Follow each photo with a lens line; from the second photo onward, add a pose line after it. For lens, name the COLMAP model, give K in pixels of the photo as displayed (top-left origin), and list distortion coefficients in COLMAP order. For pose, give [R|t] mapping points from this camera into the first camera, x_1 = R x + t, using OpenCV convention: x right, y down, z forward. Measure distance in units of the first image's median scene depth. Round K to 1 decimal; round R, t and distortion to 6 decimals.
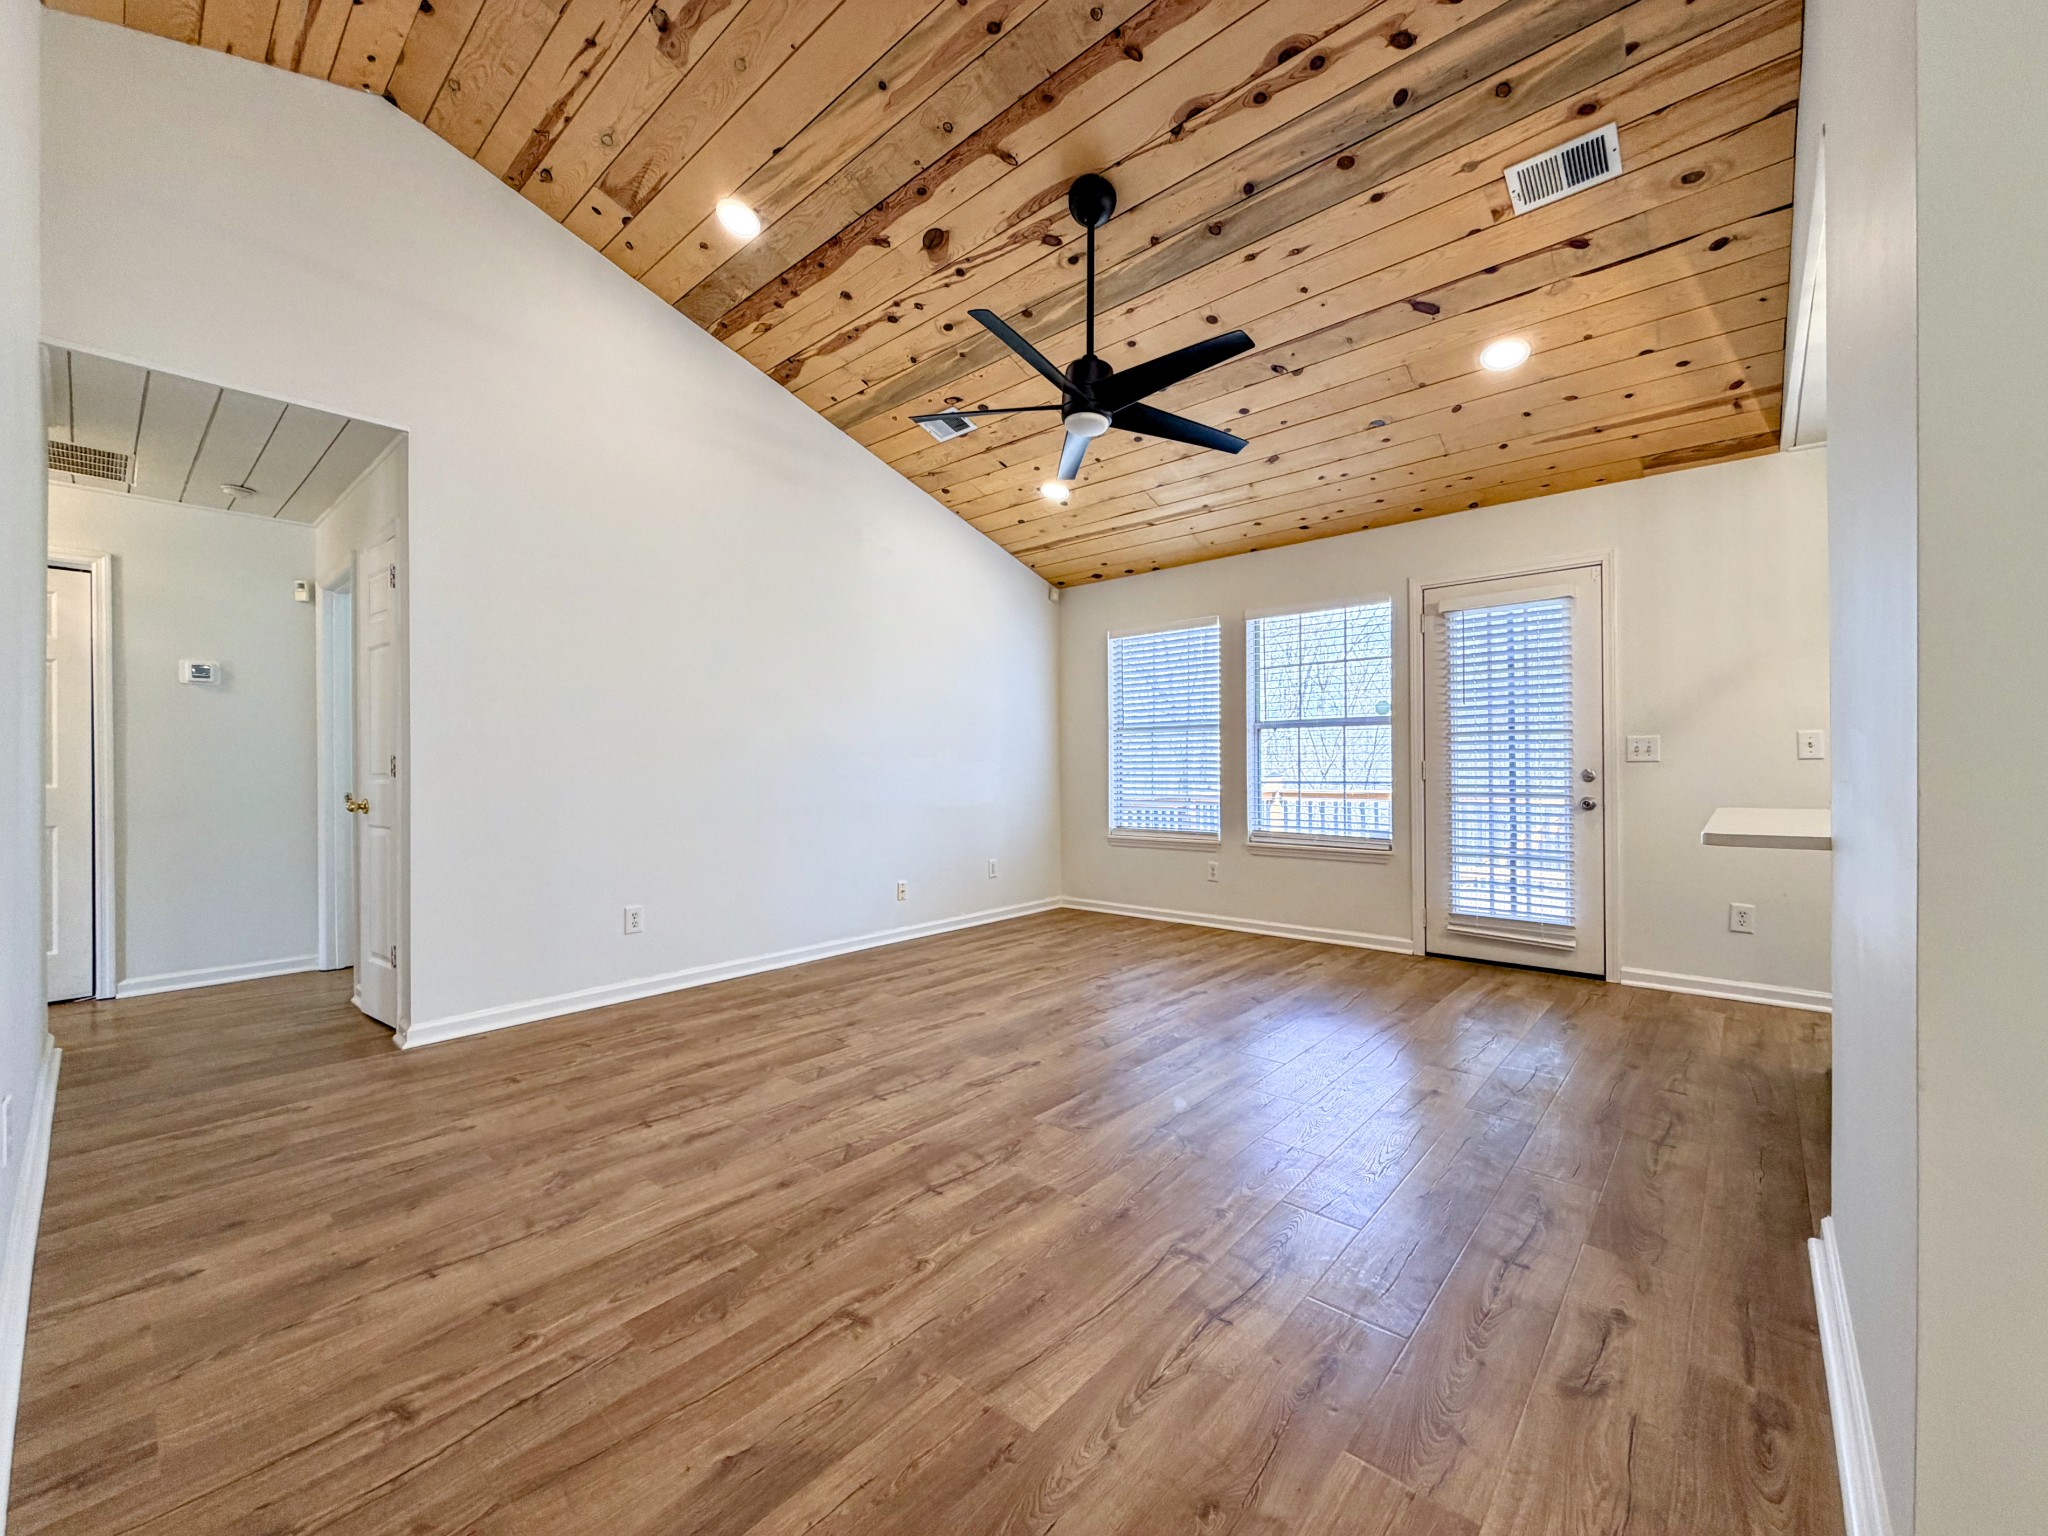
lens RADIAL K [[815.9, 0, 1017.9], [0, 815.9, 766.5], [0, 0, 1]] dist [0.000338, -0.000203]
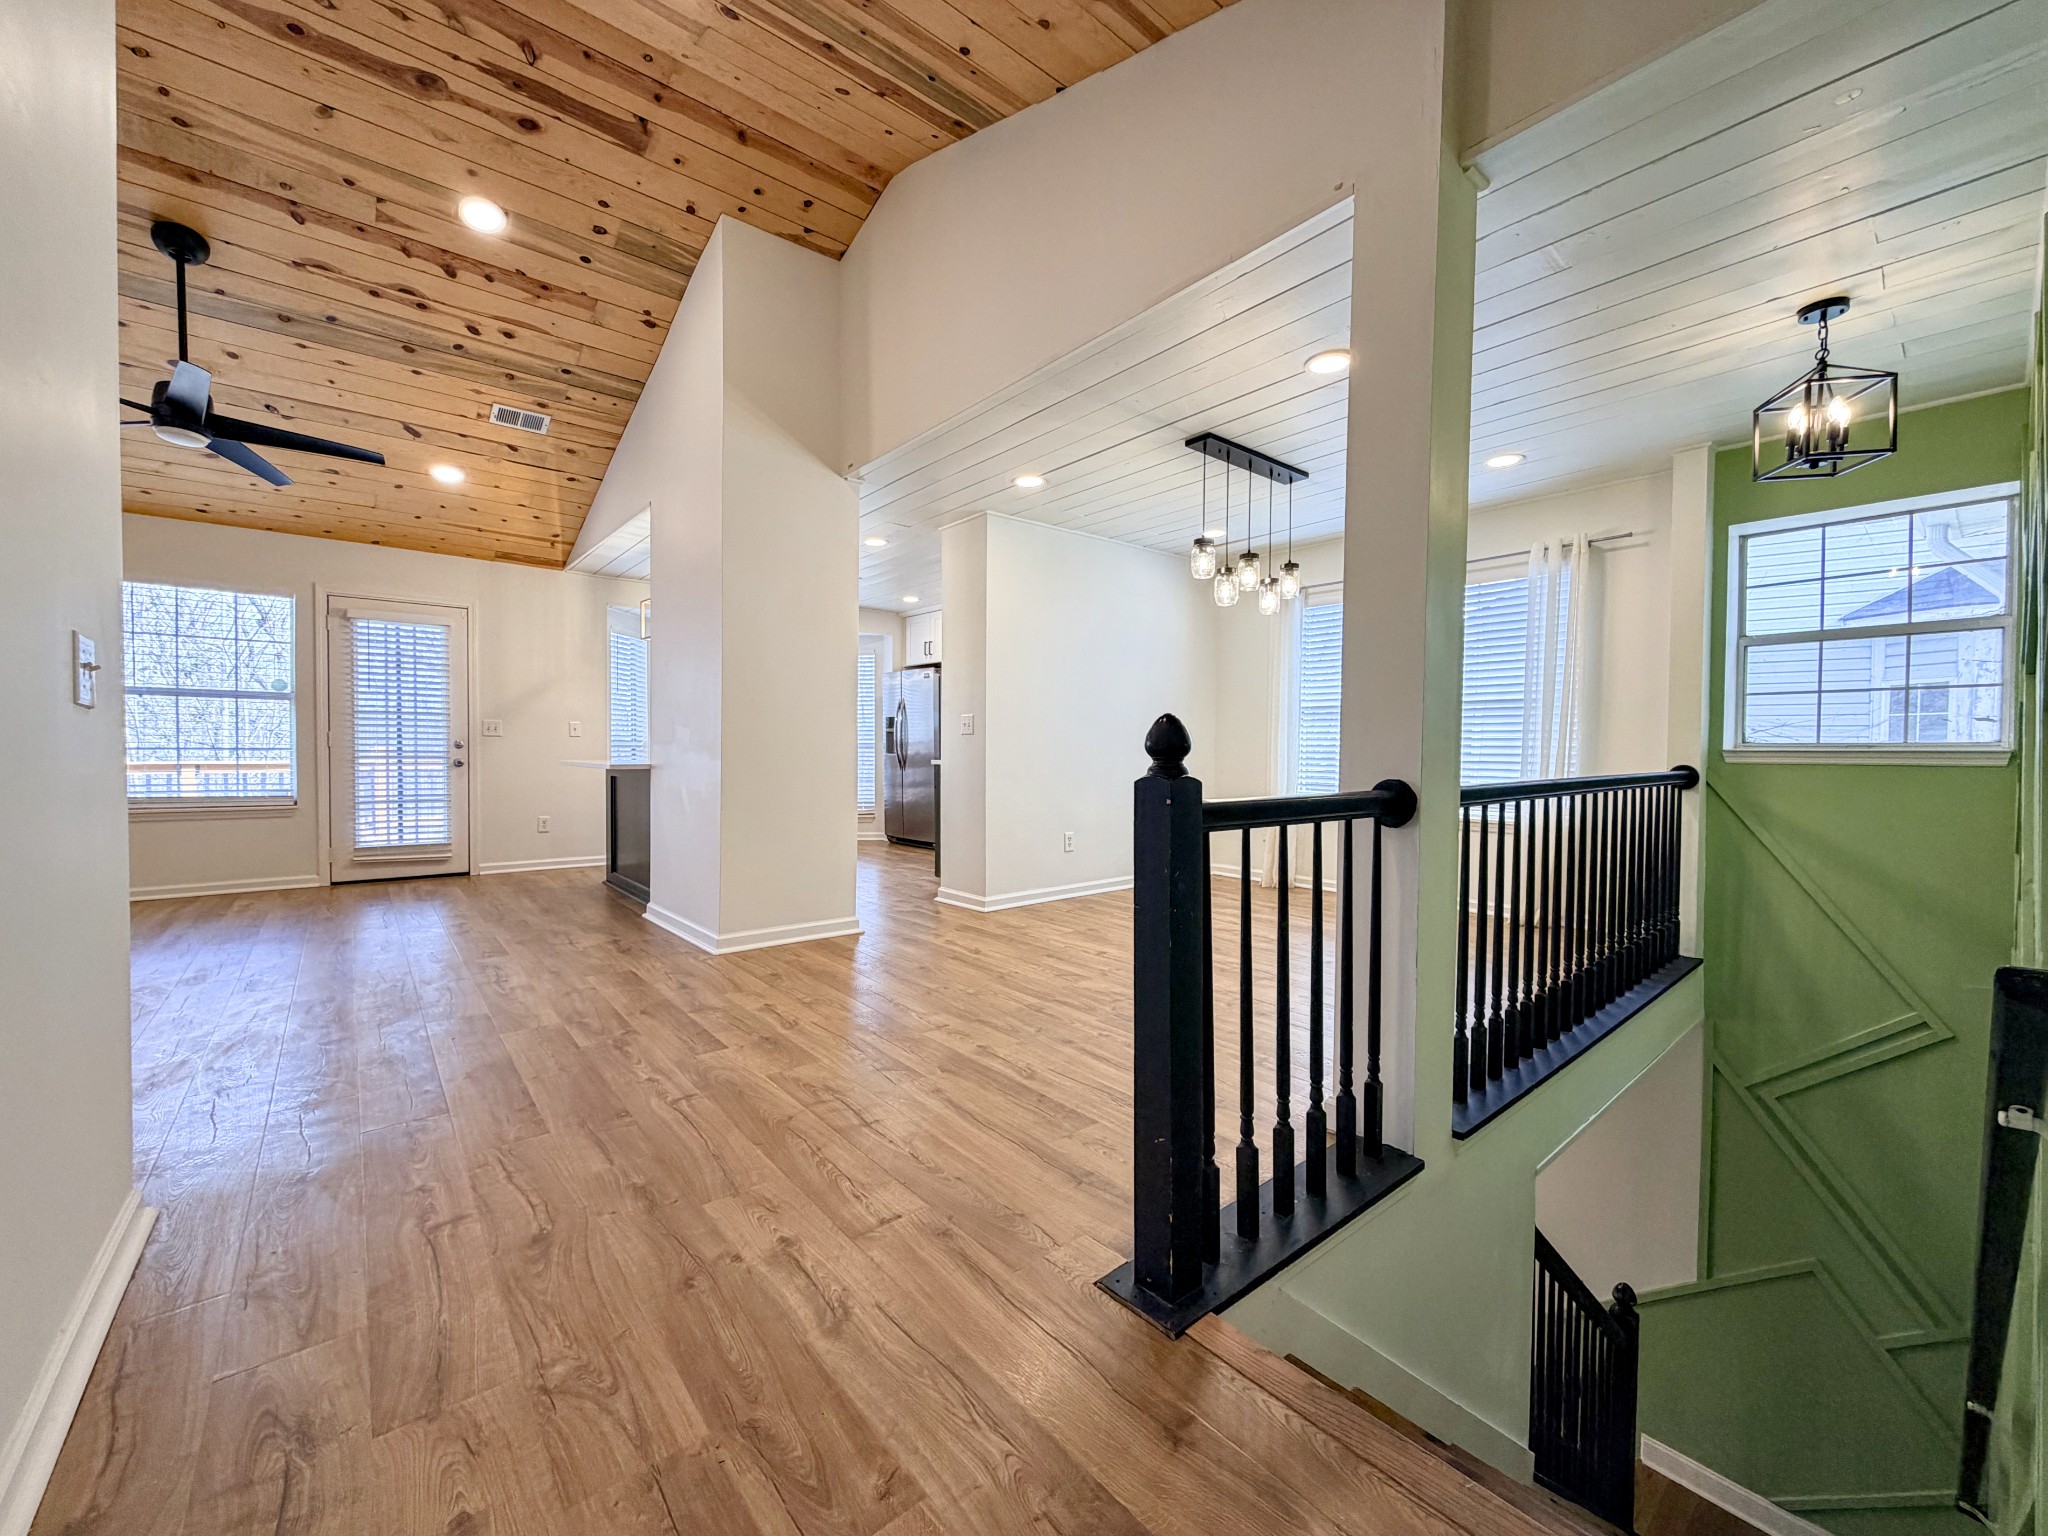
lens RADIAL K [[815.9, 0, 1017.9], [0, 815.9, 766.5], [0, 0, 1]] dist [0.000338, -0.000203]
pose [[0.151243, -0.012698, 0.988415, -0.852768], [-0.013254, 0.999802, 0.014872, 0.020108], [-0.988408, -0.015349, 0.151045, -0.353332]]
